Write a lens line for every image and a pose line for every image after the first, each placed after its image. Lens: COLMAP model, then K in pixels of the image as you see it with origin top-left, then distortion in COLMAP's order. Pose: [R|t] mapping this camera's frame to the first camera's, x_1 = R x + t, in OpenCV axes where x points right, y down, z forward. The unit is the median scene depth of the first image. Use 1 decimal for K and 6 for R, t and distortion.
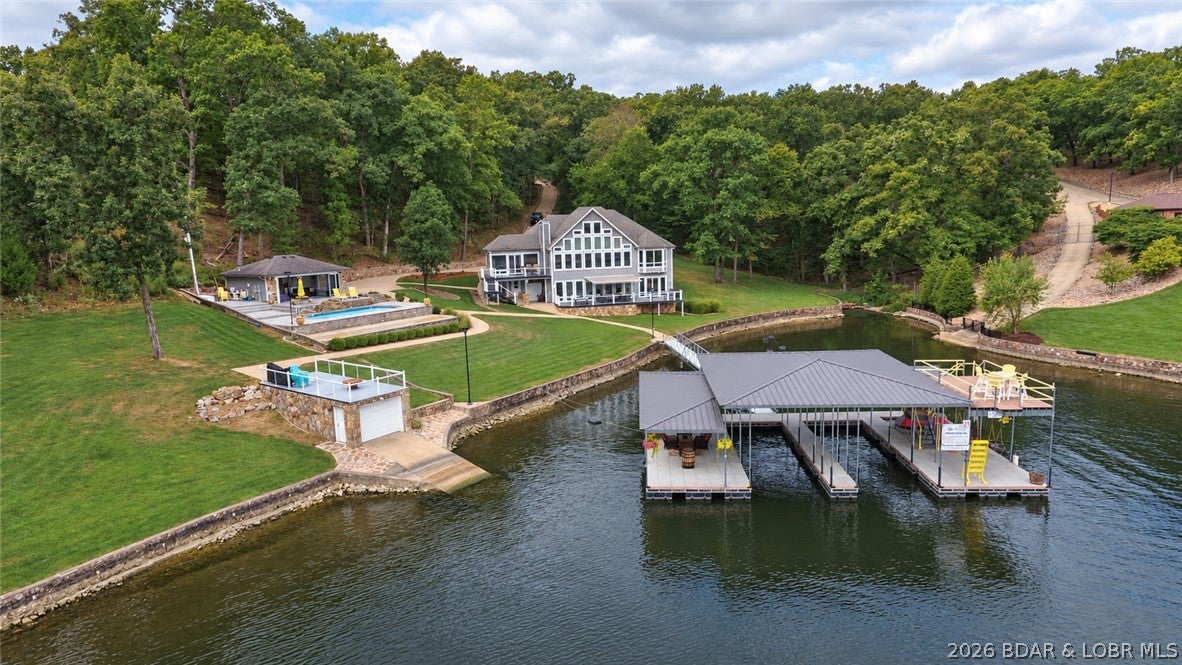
lens RADIAL K [[693.2, 0, 597.0], [0, 693.2, 332.1], [0, 0, 1]] dist [-0.006692, 0.000114]
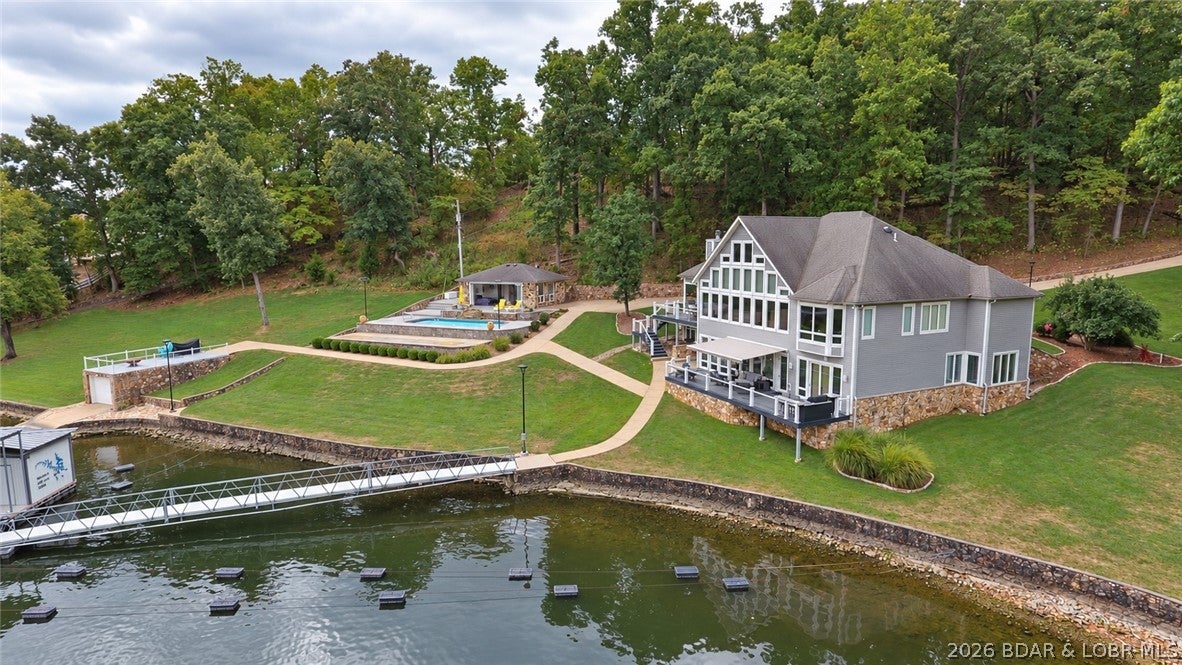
lens RADIAL K [[693.2, 0, 596.0], [0, 693.2, 325.8], [0, 0, 1]] dist [-0.006692, 0.000114]
pose [[0.163001, 0.155803, -0.974247, 0.529764], [-0.149678, 0.979929, 0.131669, -0.148336], [0.975206, 0.124361, 0.183049, 0.789641]]
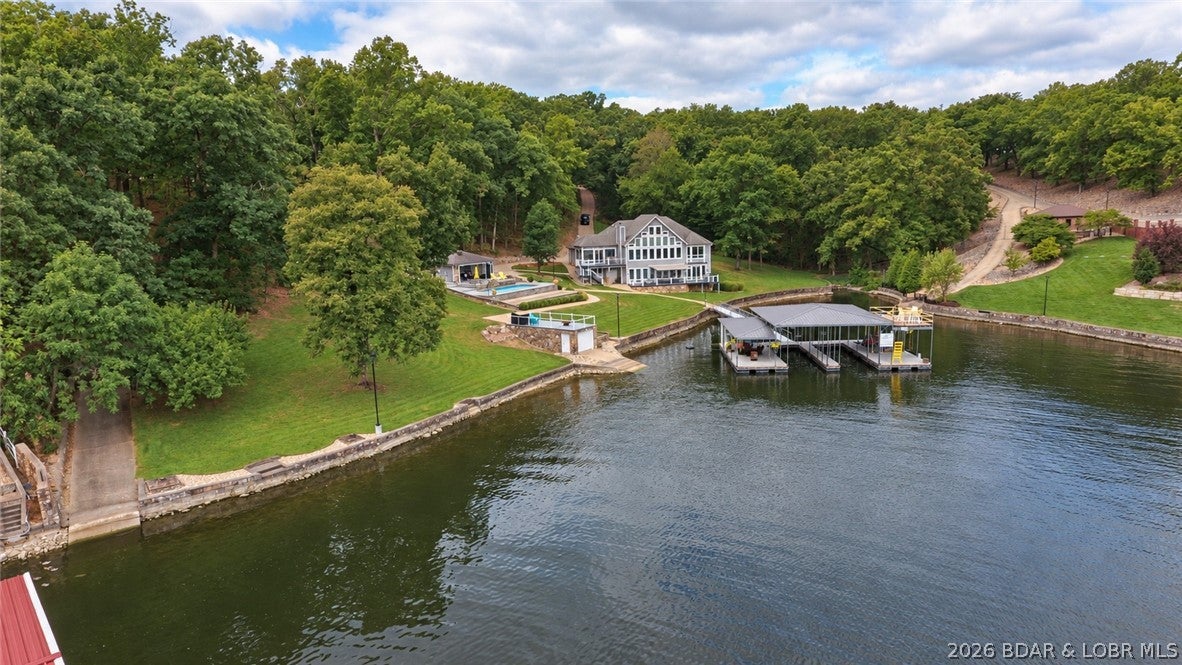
lens RADIAL K [[693.2, 0, 597.4], [0, 693.2, 332.6], [0, 0, 1]] dist [-0.006692, 0.000114]
pose [[0.999888, -0.004078, 0.014426, -0.144822], [0.003887, 0.999905, 0.013248, 0.037664], [-0.014478, -0.013191, 0.999808, -0.407374]]
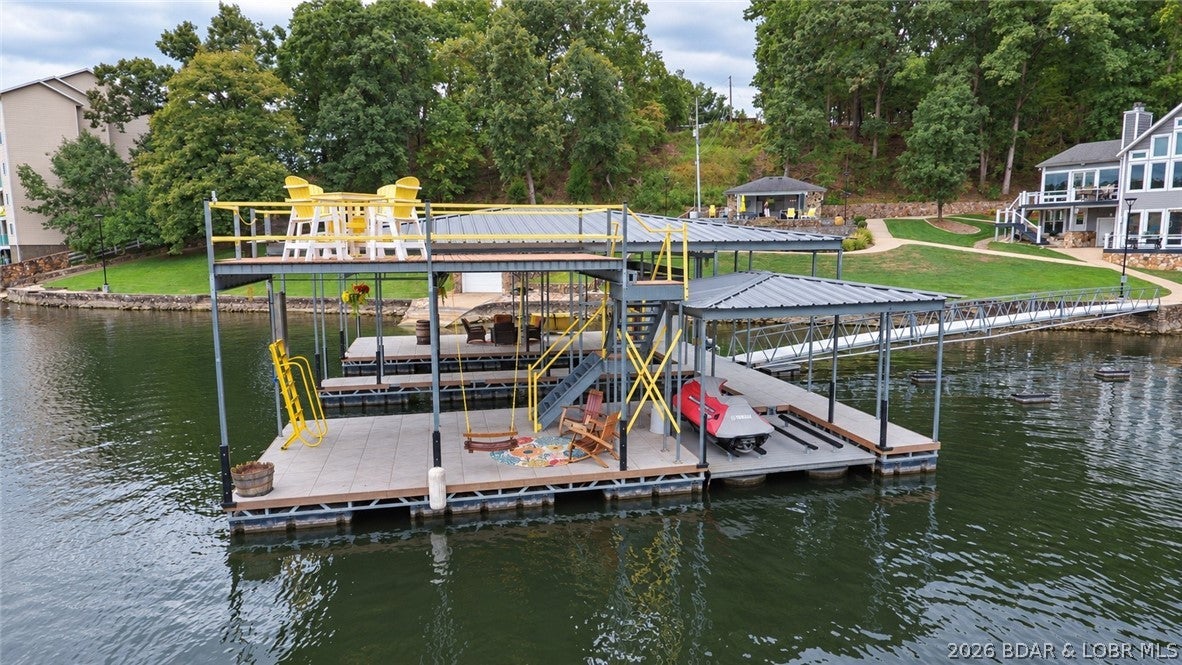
lens RADIAL K [[693.2, 0, 594.4], [0, 693.2, 333.2], [0, 0, 1]] dist [-0.006692, 0.000114]
pose [[0.274361, 0.152911, -0.949392, 0.390354], [-0.147035, 0.982338, 0.115727, 0.028255], [0.950319, 0.107843, 0.291998, 0.405041]]
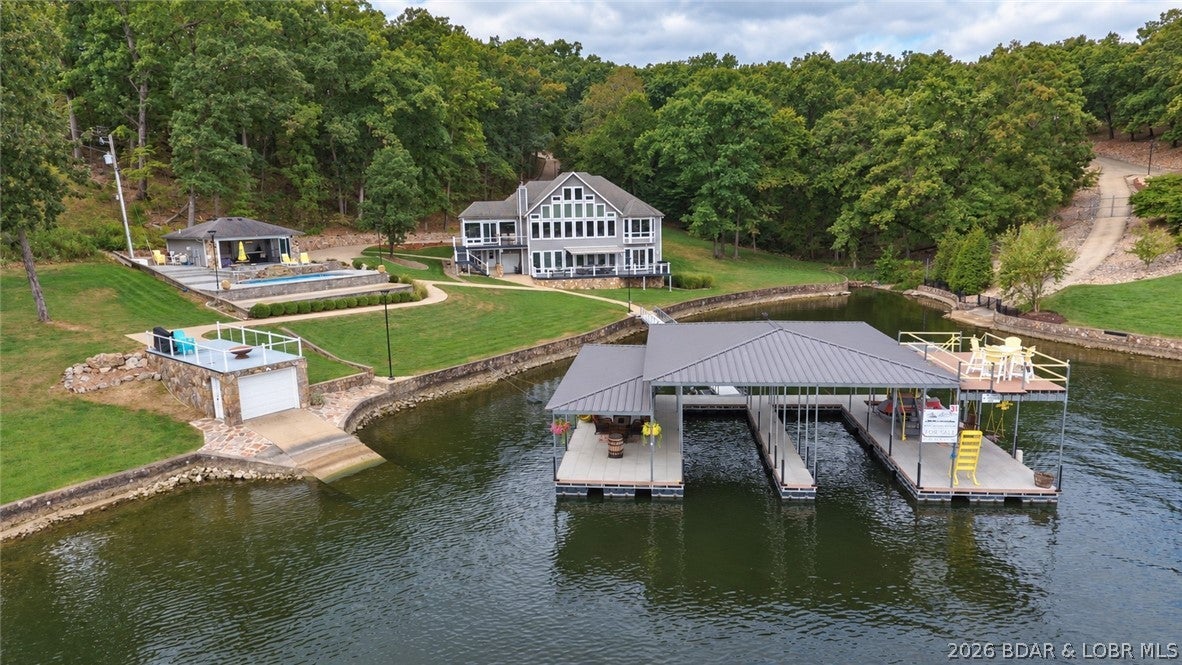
lens RADIAL K [[693.2, 0, 597.1], [0, 693.2, 332.4], [0, 0, 1]] dist [-0.006692, 0.000114]
pose [[0.999403, 0.014009, -0.031594, 0.056875], [-0.013267, 0.999635, 0.023550, 0.011979], [0.031913, -0.023116, 0.999223, 0.075462]]
